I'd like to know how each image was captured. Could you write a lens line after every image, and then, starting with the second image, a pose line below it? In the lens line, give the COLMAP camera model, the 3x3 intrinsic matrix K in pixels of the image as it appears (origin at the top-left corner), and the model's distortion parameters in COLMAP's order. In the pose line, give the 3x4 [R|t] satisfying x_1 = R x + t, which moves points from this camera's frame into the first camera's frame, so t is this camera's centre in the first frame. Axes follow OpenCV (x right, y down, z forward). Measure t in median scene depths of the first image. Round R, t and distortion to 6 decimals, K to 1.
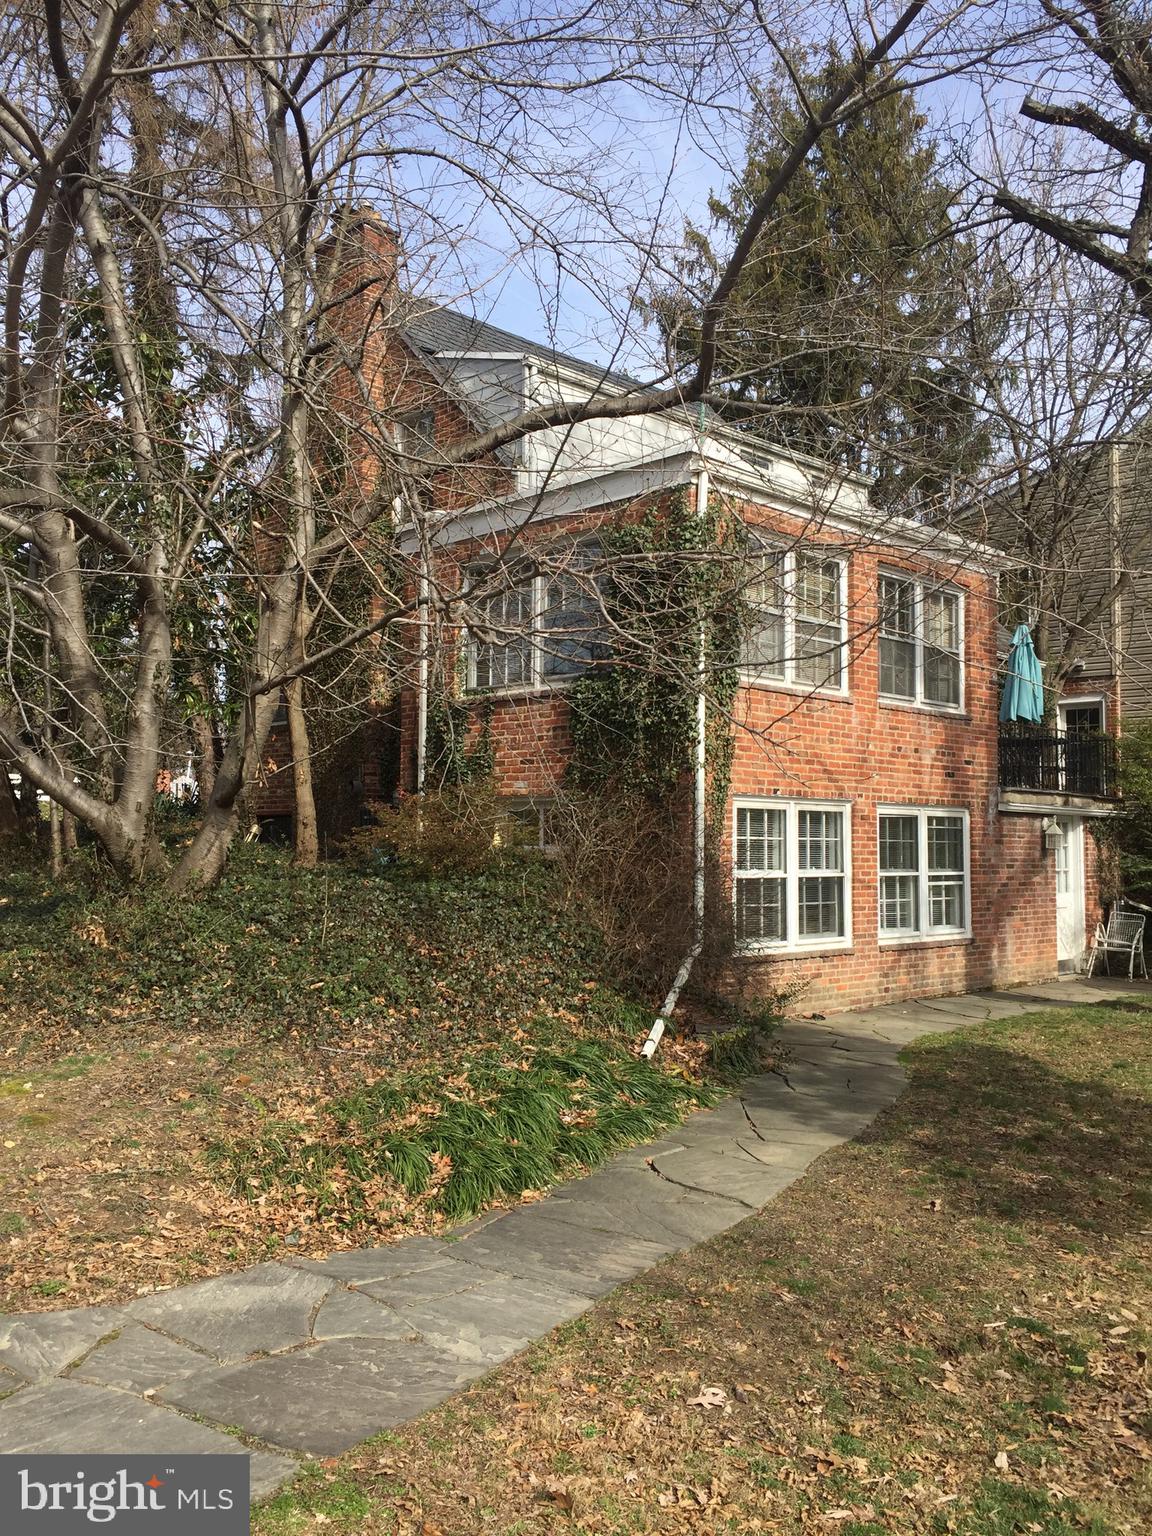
lens RADIAL K [[1316.0, 0, 576.1], [0, 1316.0, 772.0], [0, 0, 1]] dist [0.010709, 0.000050]
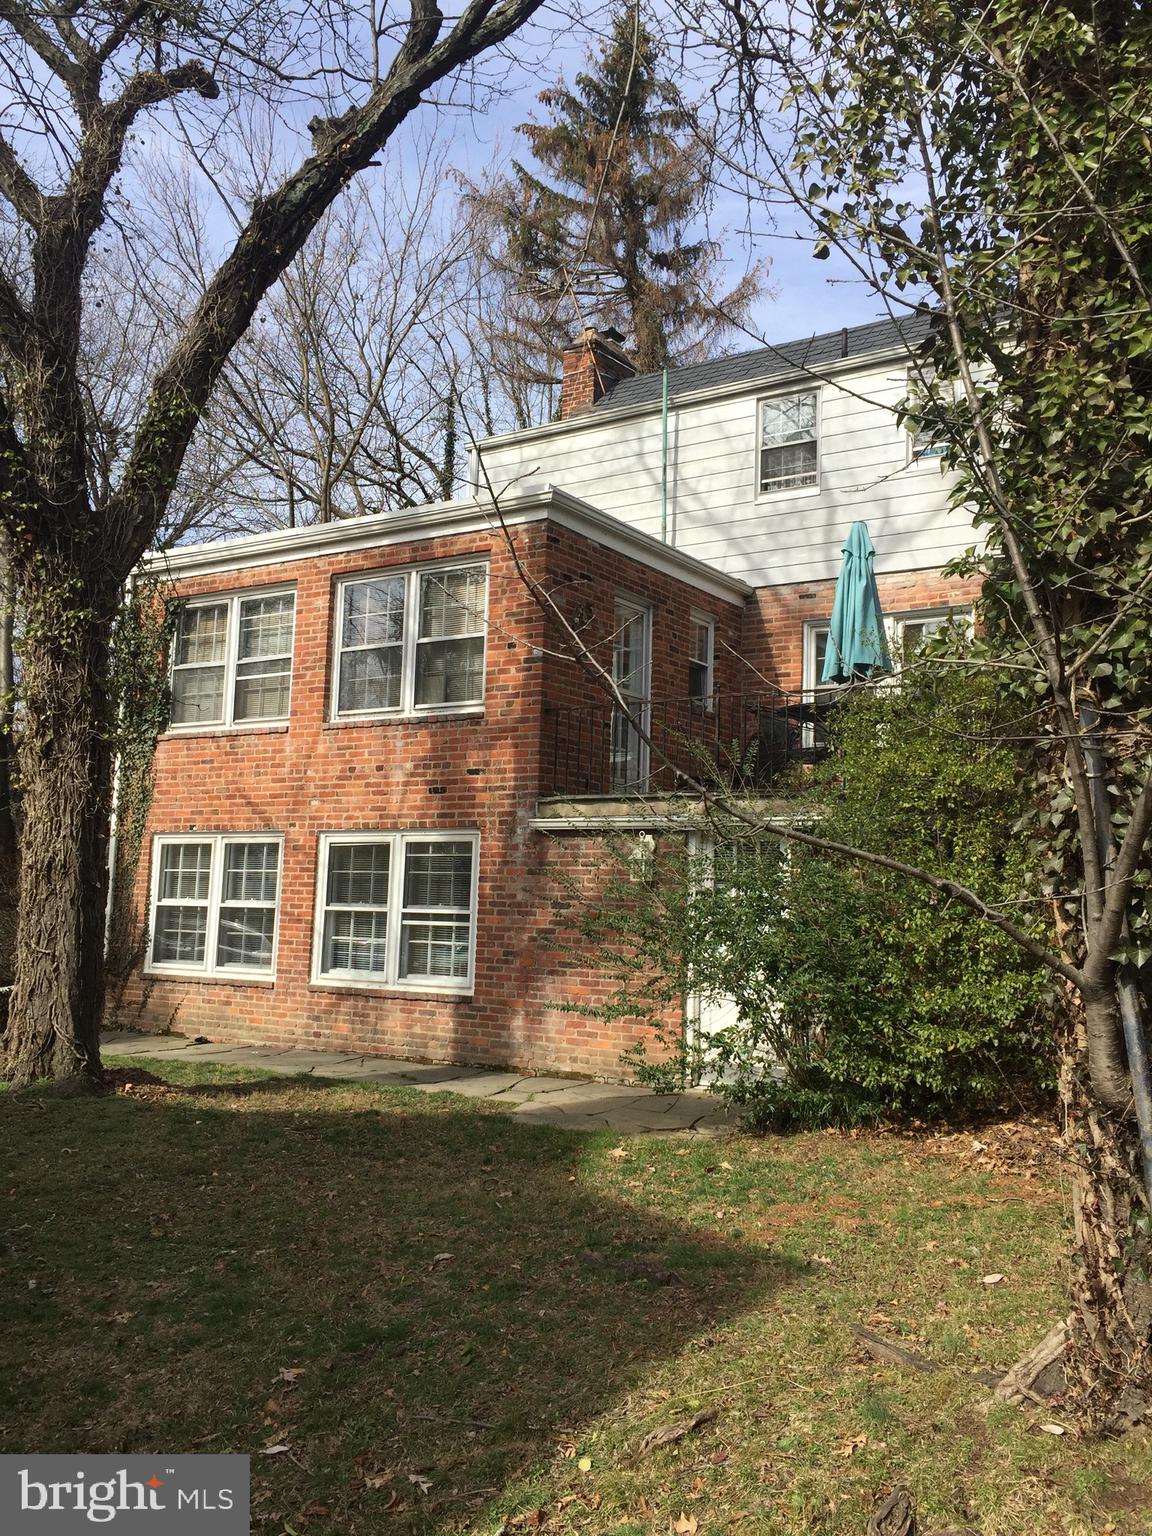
lens RADIAL K [[1316.0, 0, 577.5], [0, 1316.0, 767.4], [0, 0, 1]] dist [0.010709, 0.000050]
pose [[0.229431, -0.102753, -0.967886, 1.151621], [0.035645, 0.994632, -0.097143, 0.073938], [0.972672, -0.012213, 0.231862, 0.939475]]
